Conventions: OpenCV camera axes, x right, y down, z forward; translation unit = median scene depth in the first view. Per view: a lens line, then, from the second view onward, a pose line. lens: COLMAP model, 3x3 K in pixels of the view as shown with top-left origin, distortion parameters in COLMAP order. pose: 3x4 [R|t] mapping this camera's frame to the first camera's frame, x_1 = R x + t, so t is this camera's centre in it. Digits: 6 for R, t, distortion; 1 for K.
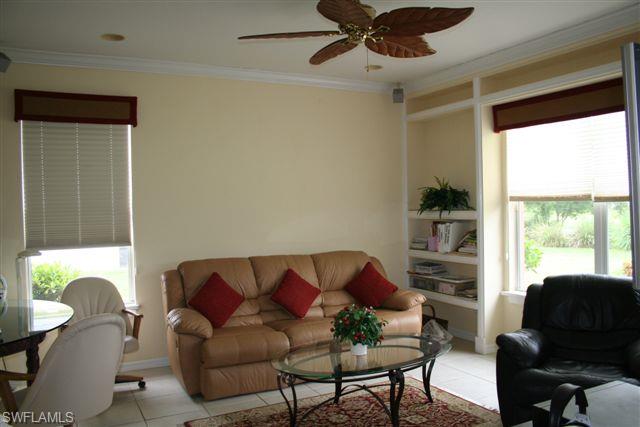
lens RADIAL K [[528.0, 0, 320.0], [0, 528.0, 213.5], [0, 0, 1]] dist [-0.172708, 0.161397]
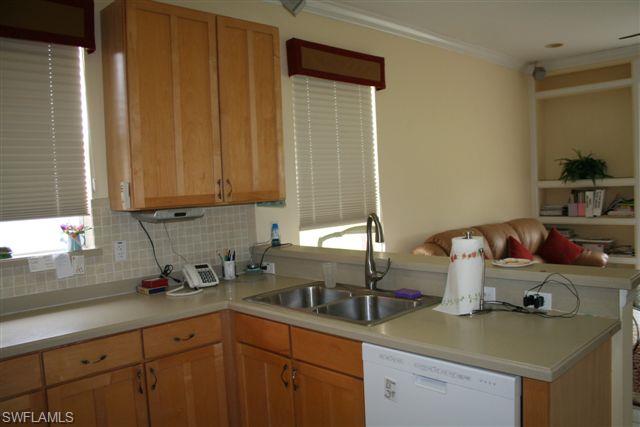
lens RADIAL K [[528.0, 0, 320.0], [0, 528.0, 213.5], [0, 0, 1]] dist [-0.172708, 0.161397]
pose [[0.960928, -0.038246, 0.274145, -0.628969], [0.029144, 0.998883, 0.037200, 0.010907], [-0.275261, -0.027757, 0.960969, 0.118143]]
